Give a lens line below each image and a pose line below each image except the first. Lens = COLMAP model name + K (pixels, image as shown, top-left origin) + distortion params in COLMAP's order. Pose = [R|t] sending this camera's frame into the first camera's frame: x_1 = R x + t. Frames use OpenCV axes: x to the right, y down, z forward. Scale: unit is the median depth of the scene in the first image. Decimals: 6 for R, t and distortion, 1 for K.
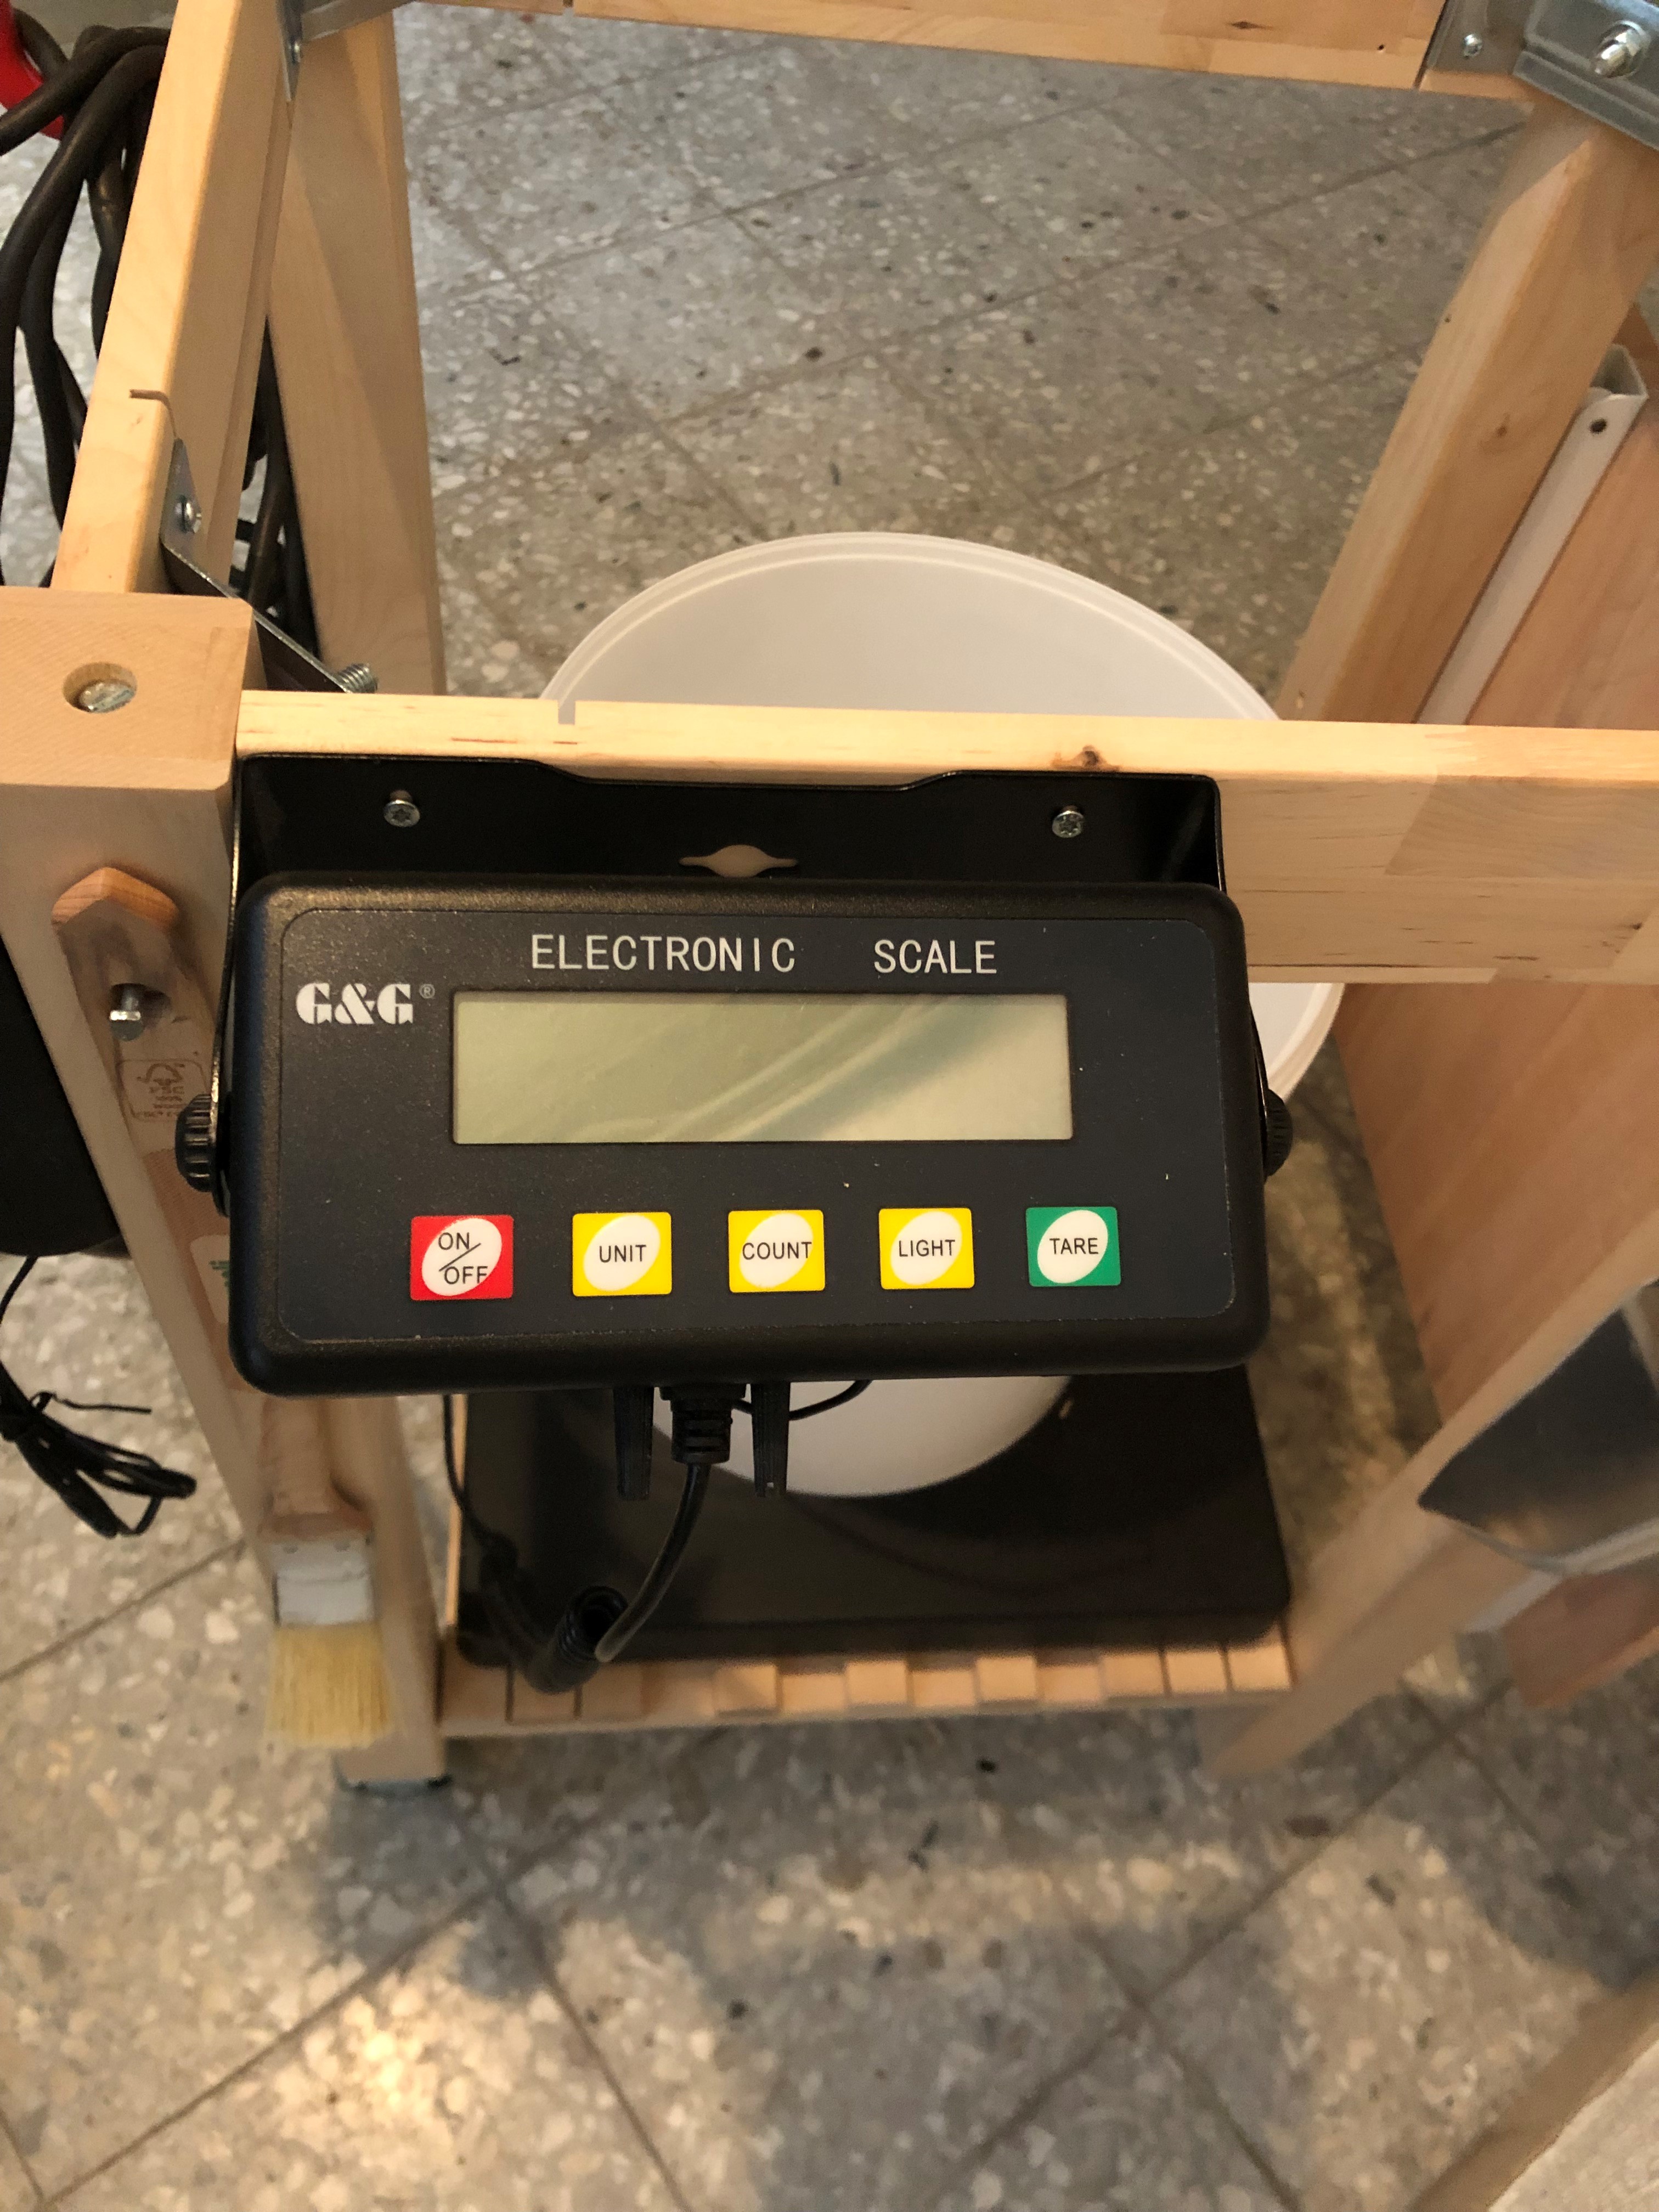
lens RADIAL K [[1815.4, 0, 829.5], [0, 1815.4, 1140.6], [0, 0, 1]] dist [0.002548, 0.018416]
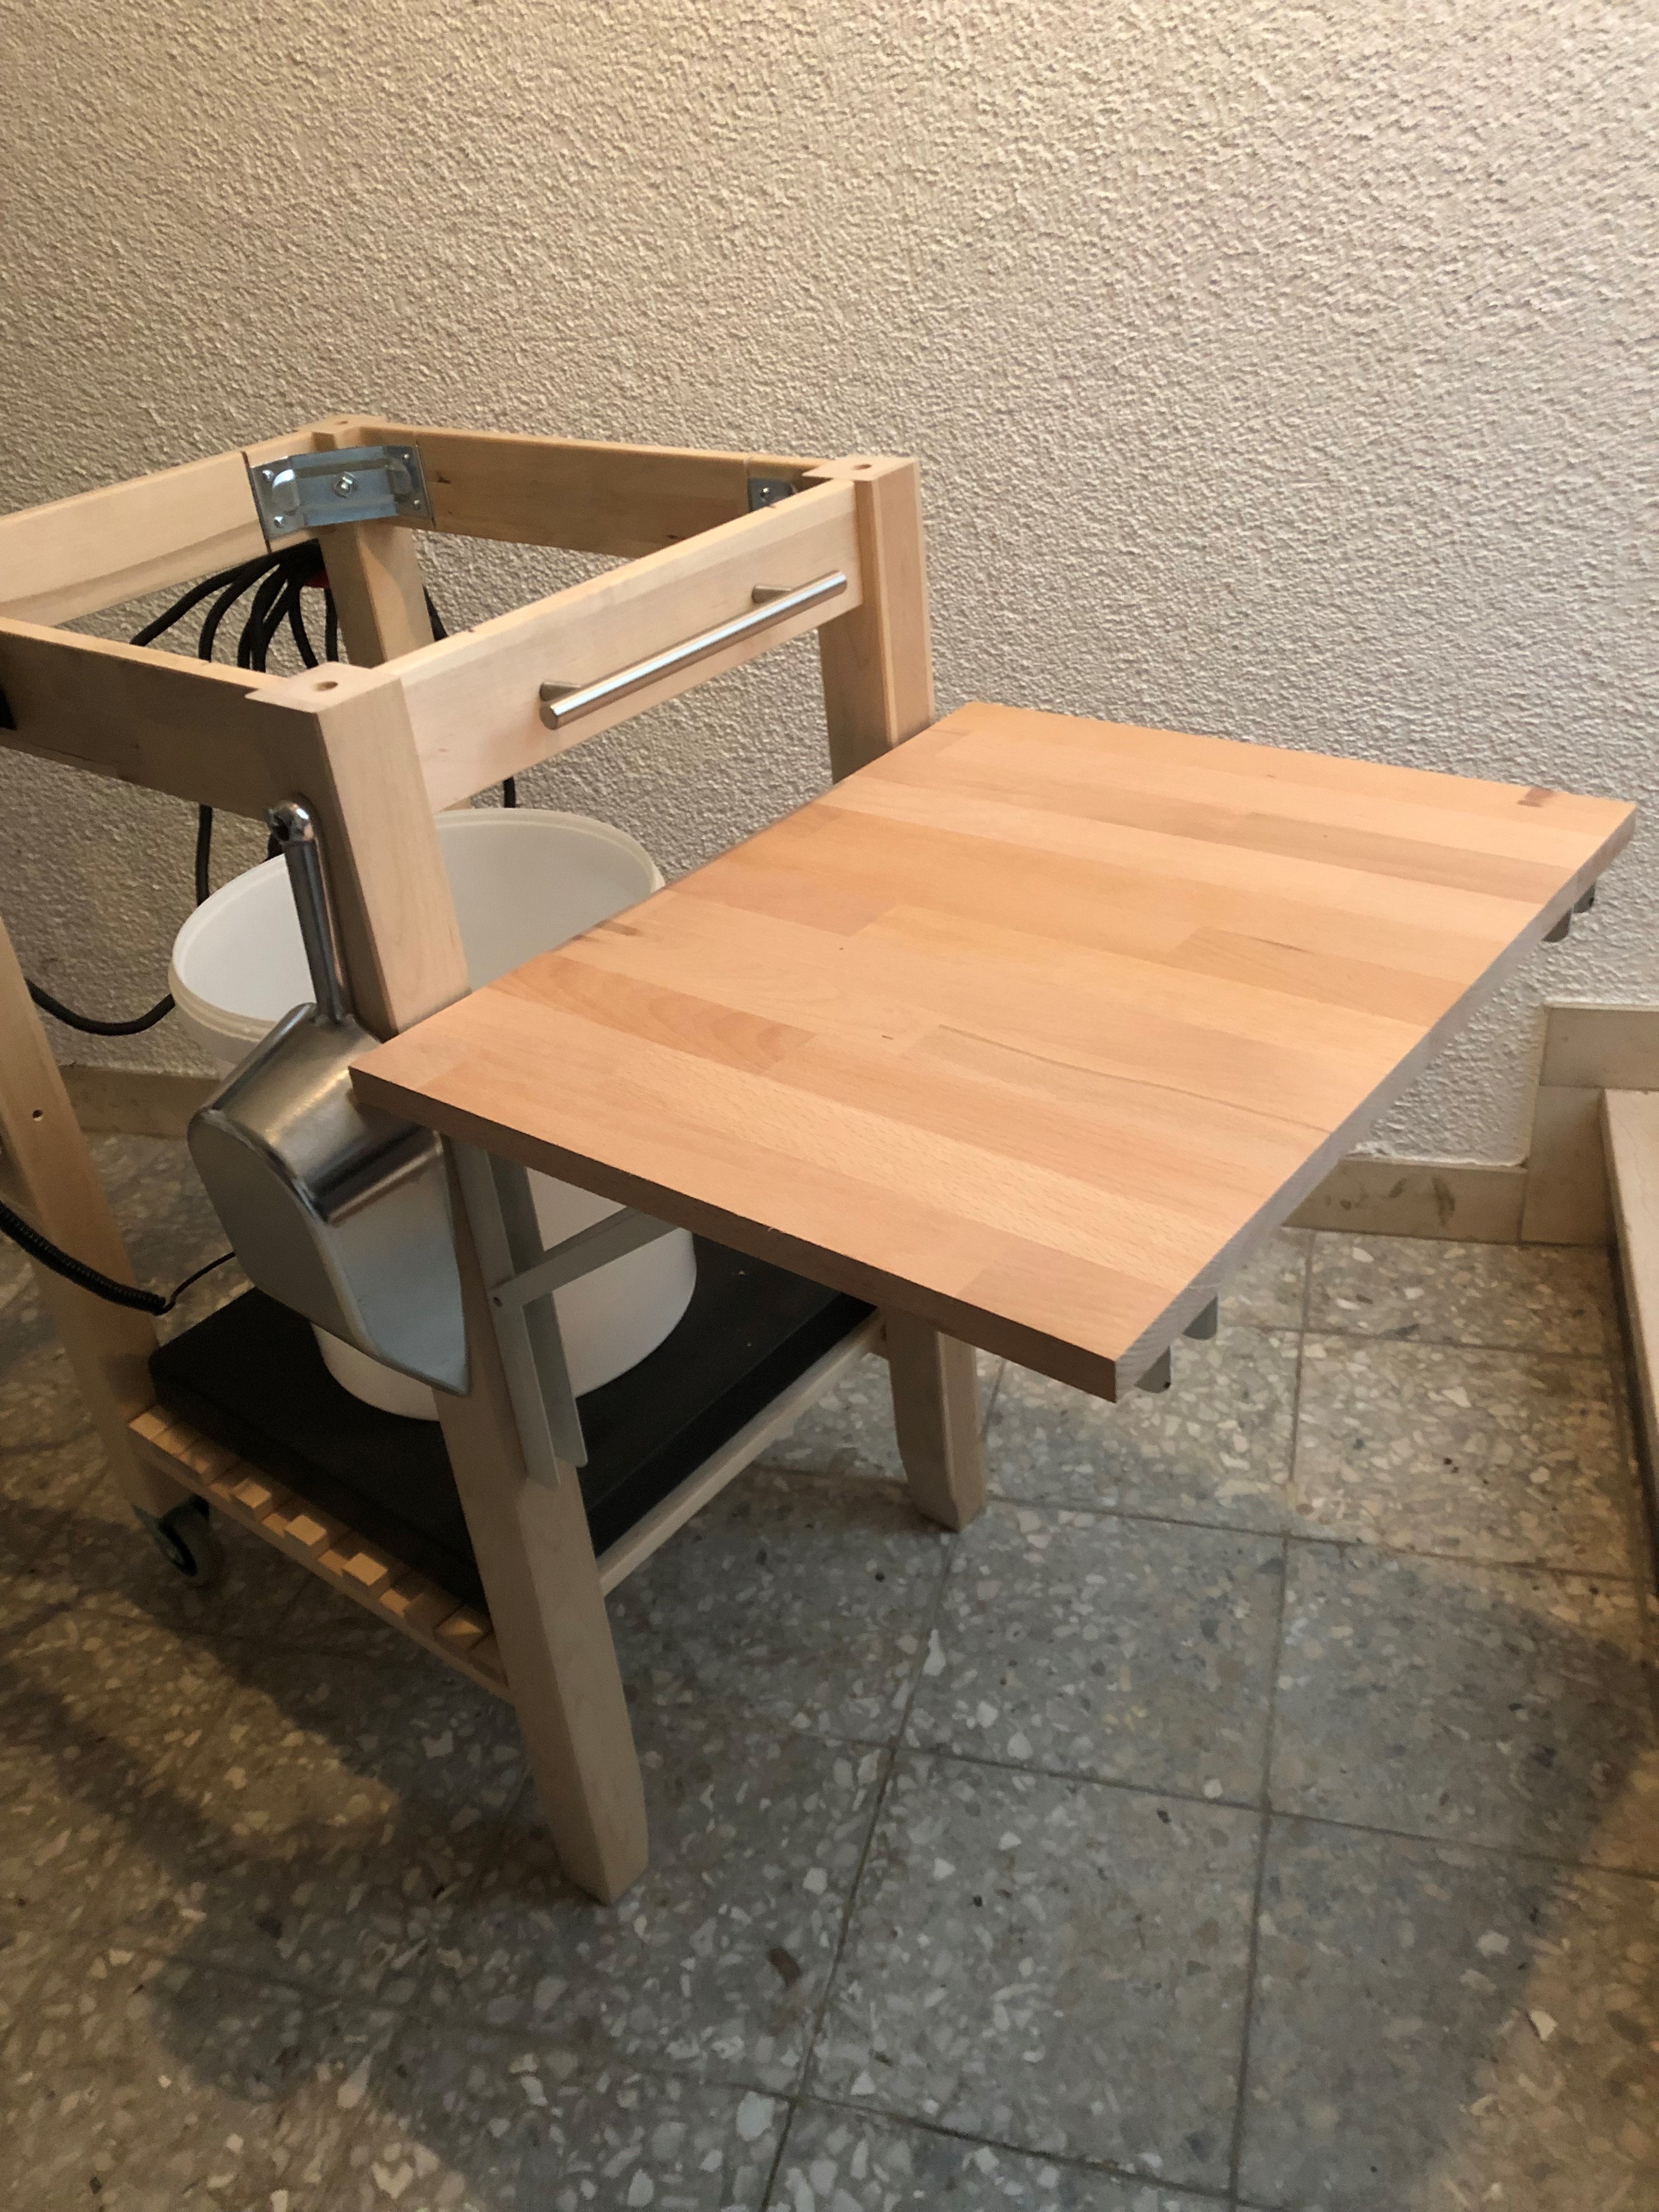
lens RADIAL K [[1780.5, 0, 829.5], [0, 1780.5, 1106.0], [0, 0, 1]] dist [0.027359, -0.004662]
pose [[-0.625645, -0.456343, 0.632708, -0.879486], [0.671425, 0.097943, 0.734572, -0.768425], [-0.397186, 0.884397, 0.245123, 0.384974]]
